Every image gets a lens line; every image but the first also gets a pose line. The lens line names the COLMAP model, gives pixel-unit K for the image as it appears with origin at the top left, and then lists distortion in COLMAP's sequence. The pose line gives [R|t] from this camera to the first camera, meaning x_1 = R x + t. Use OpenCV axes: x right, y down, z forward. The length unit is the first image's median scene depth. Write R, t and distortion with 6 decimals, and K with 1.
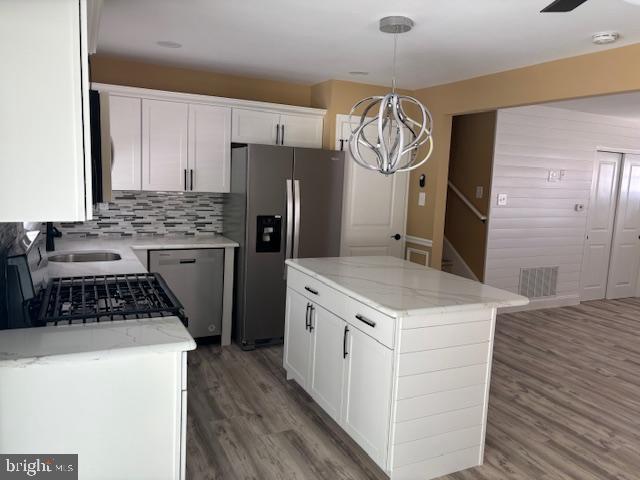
lens RADIAL K [[487.7, 0, 320.9], [0, 487.7, 235.8], [0, 0, 1]] dist [0.056337, -0.001764]
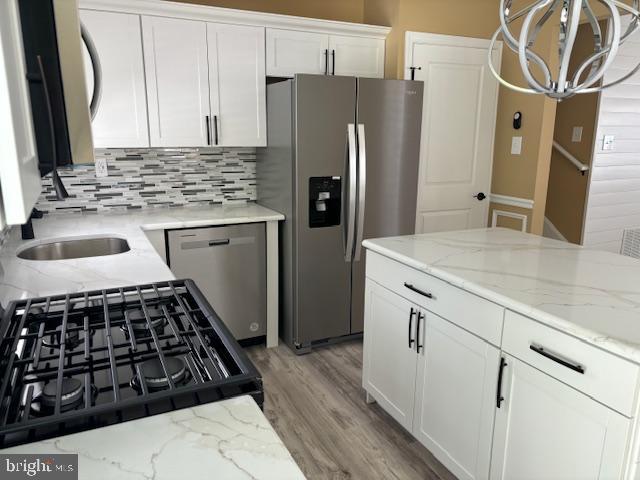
lens RADIAL K [[490.9, 0, 321.4], [0, 490.9, 244.2], [0, 0, 1]] dist [0.055753, -0.063535]
pose [[0.999234, -0.034056, -0.019277, -0.098138], [0.035905, 0.993772, 0.105491, -0.017156], [0.015565, -0.106102, 0.994233, 0.251776]]
